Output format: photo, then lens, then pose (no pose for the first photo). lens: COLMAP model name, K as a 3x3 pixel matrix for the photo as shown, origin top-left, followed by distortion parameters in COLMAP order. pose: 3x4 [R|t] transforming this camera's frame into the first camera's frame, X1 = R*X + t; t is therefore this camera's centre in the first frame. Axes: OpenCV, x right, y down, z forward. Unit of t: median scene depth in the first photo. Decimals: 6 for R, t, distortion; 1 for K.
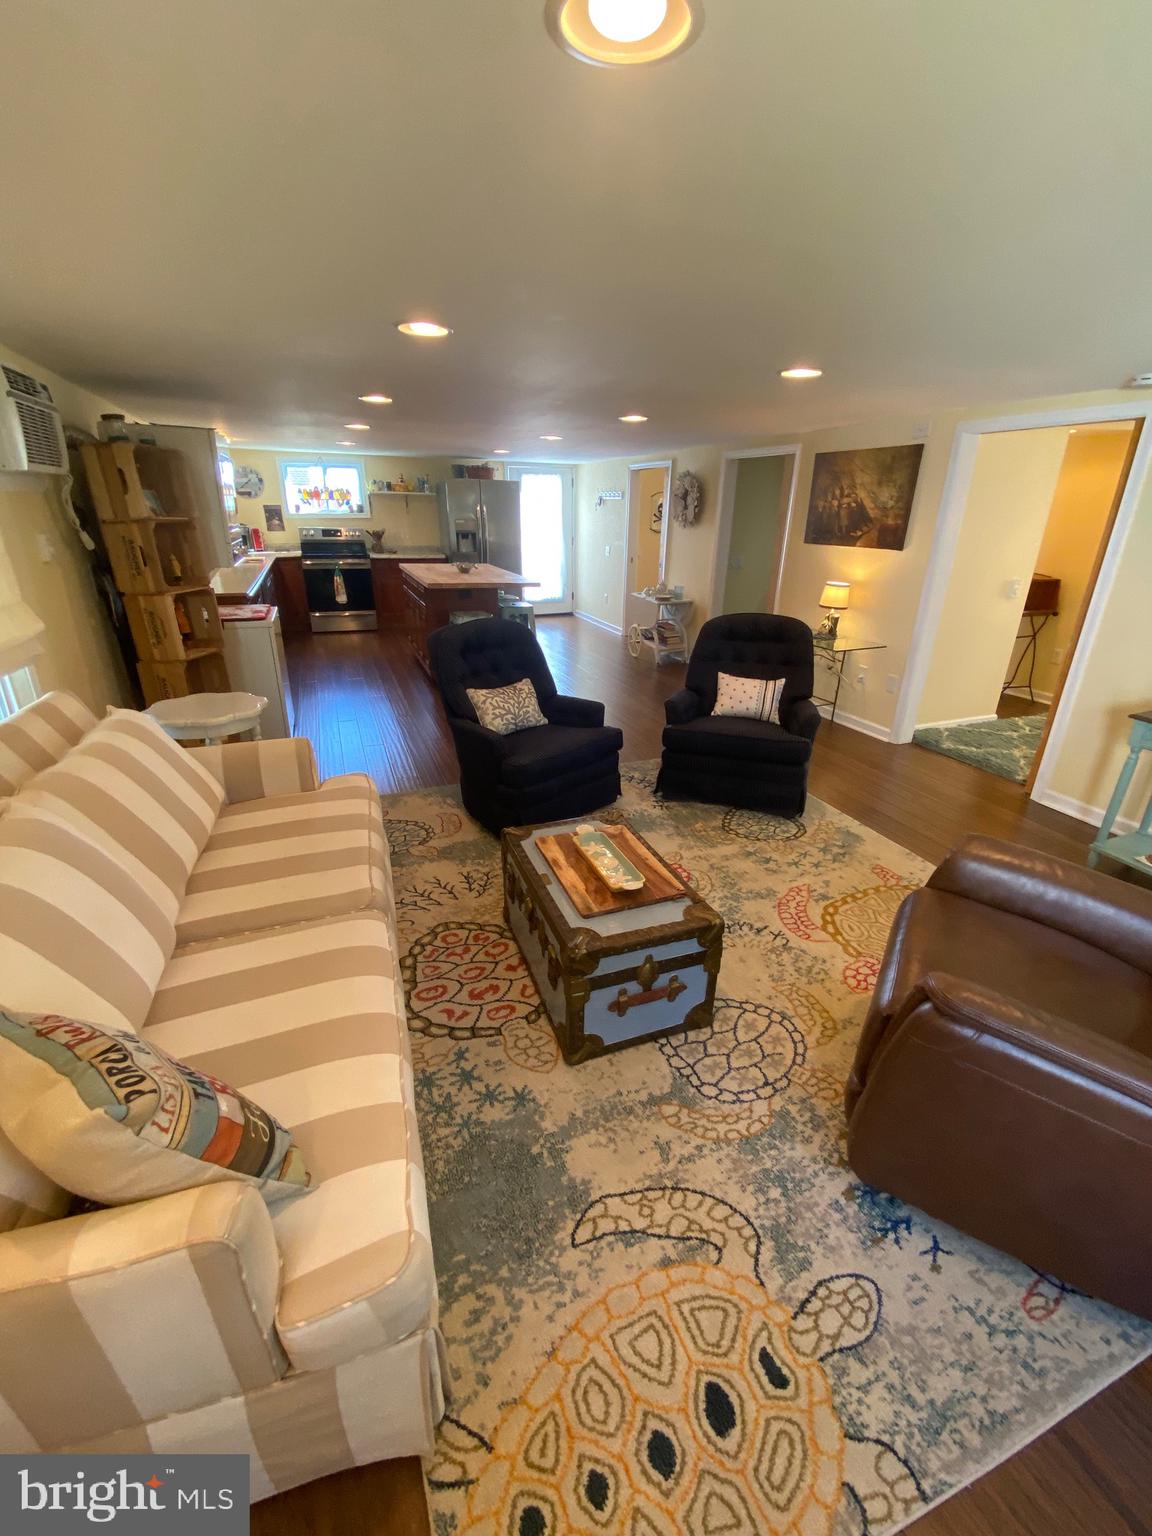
lens RADIAL K [[626.9, 0, 582.6], [0, 626.9, 774.1], [0, 0, 1]] dist [-0.016914, -0.007143]
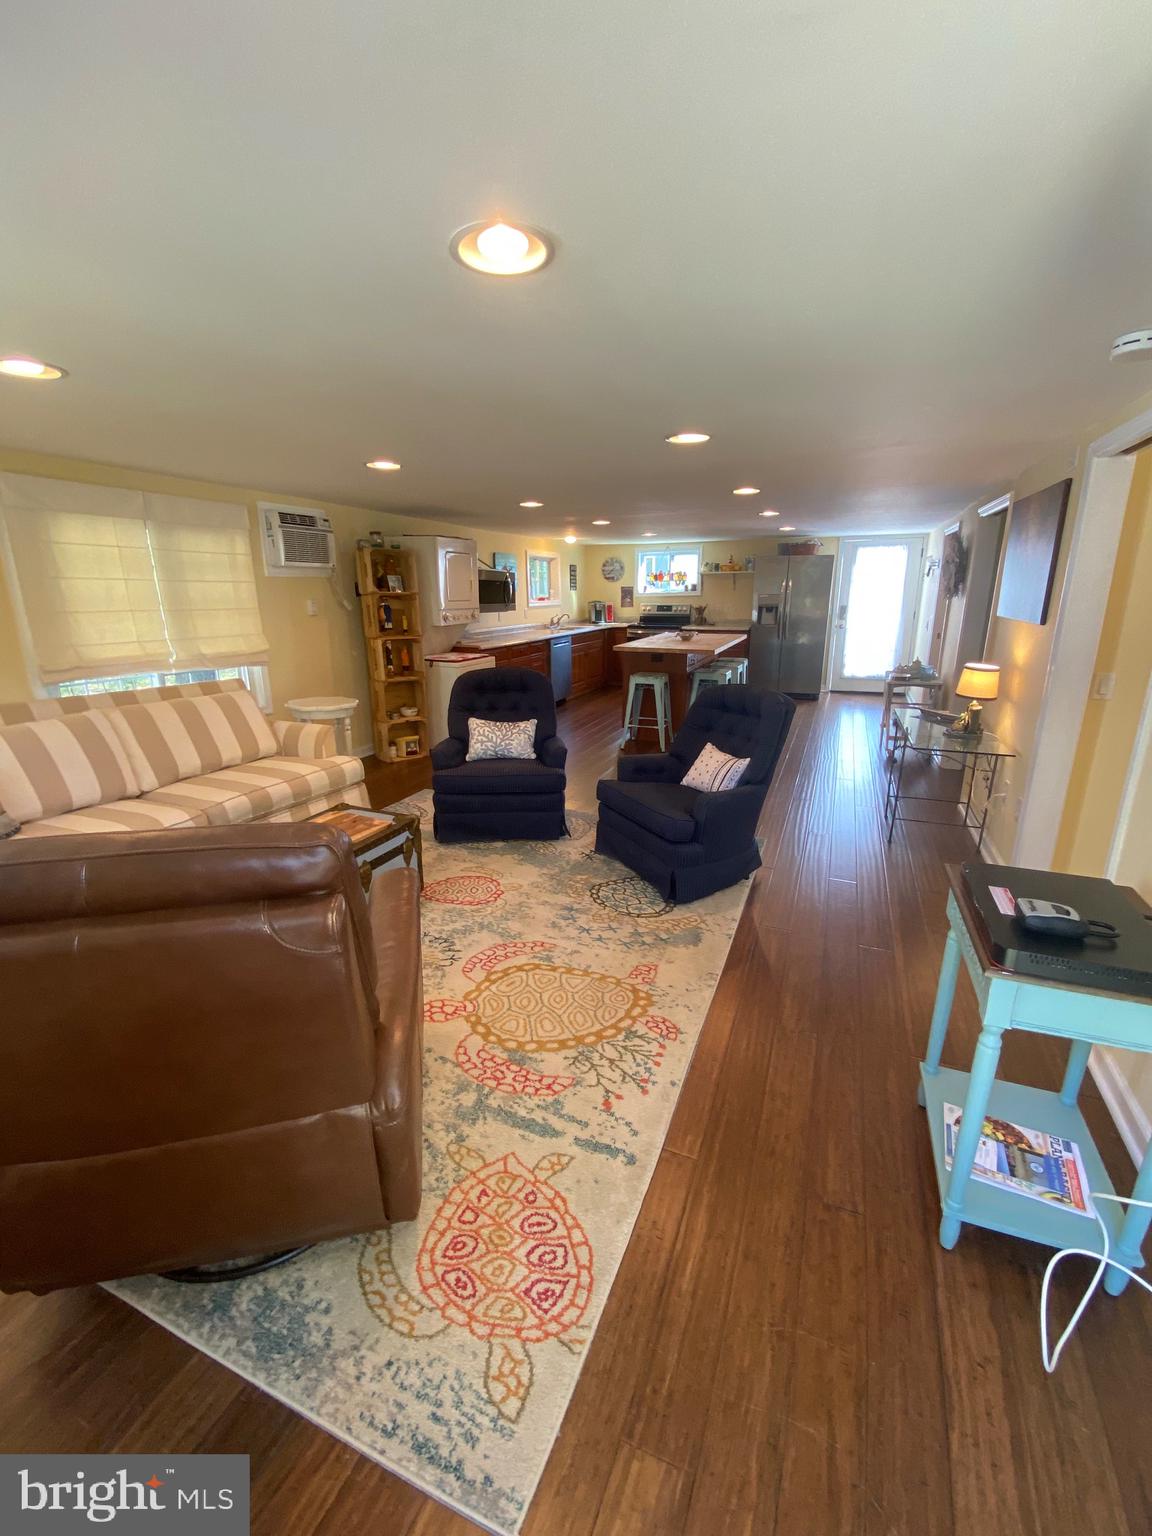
lens RADIAL K [[624.6, 0, 573.1], [0, 624.6, 776.6], [0, 0, 1]] dist [0.000506, -0.000016]
pose [[0.701220, 0.176107, -0.690853, 0.352182], [-0.255596, 0.966696, -0.013009, -0.023600], [0.665554, 0.185702, 0.722878, 0.100478]]
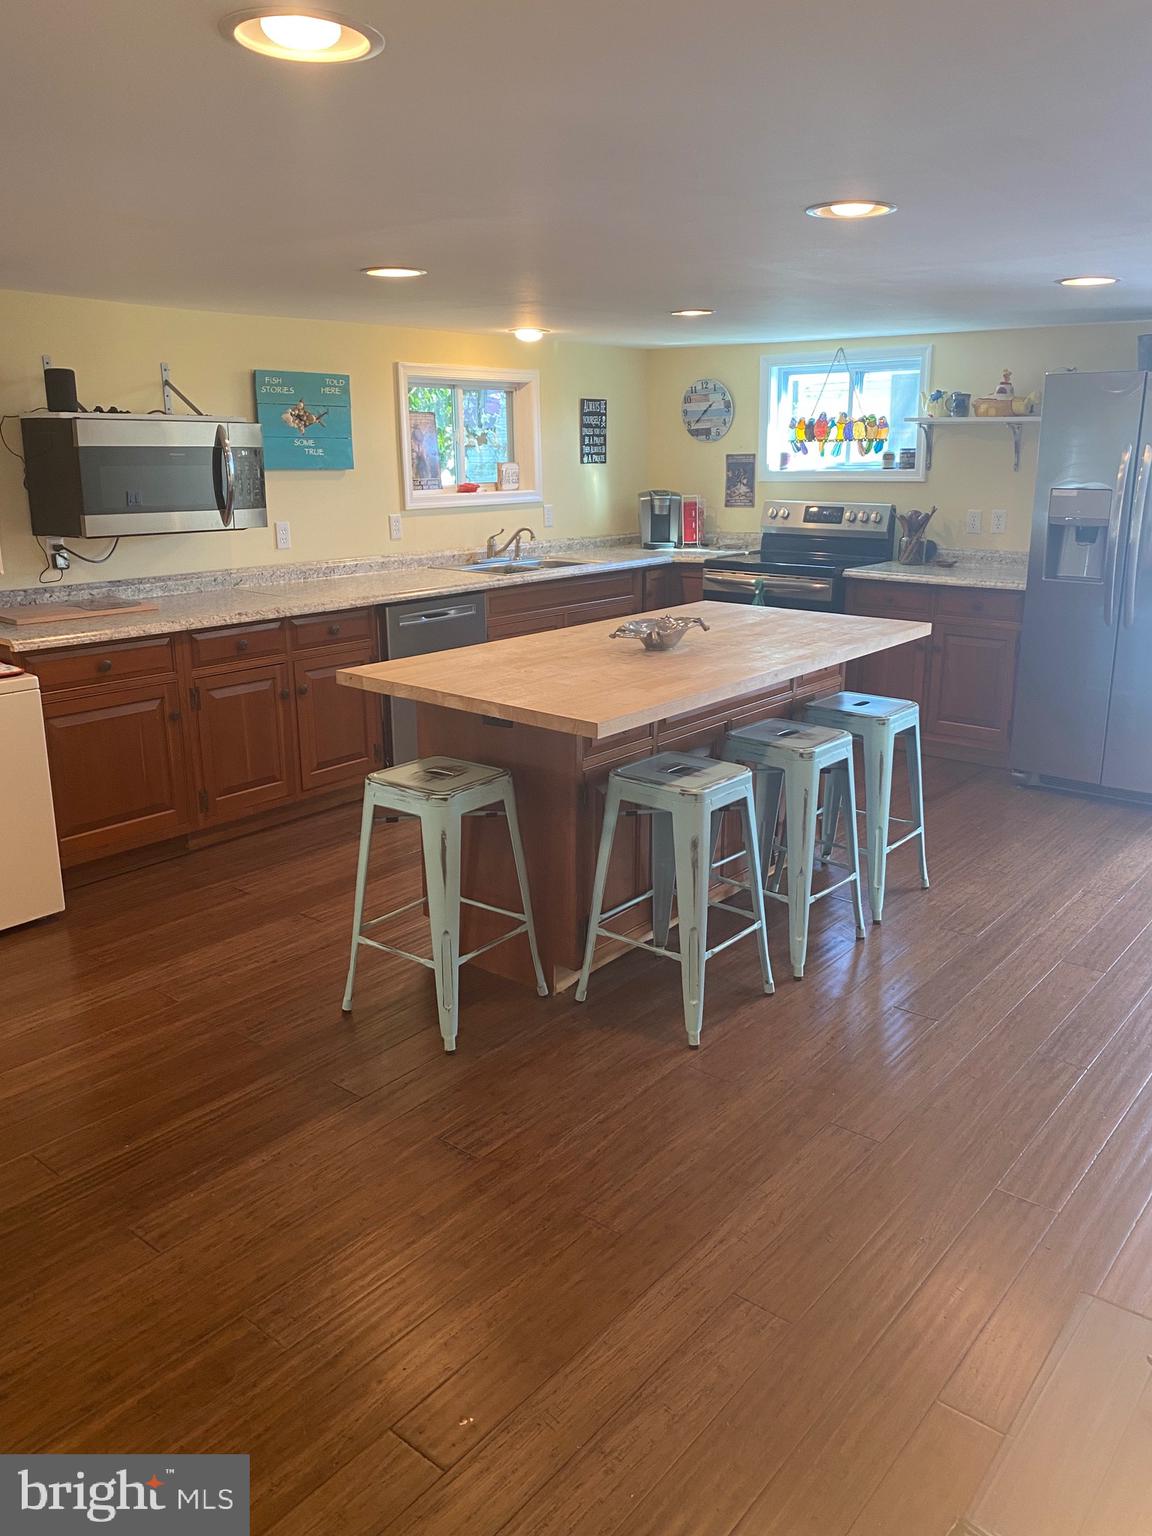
lens RADIAL K [[1205.8, 0, 569.8], [0, 1205.8, 752.4], [0, 0, 1]] dist [0.010201, 0.000499]
pose [[0.484398, 0.191980, -0.853523, 0.263387], [-0.326973, 0.944650, 0.026911, -0.202578], [0.811448, 0.266044, 0.520359, 0.480971]]
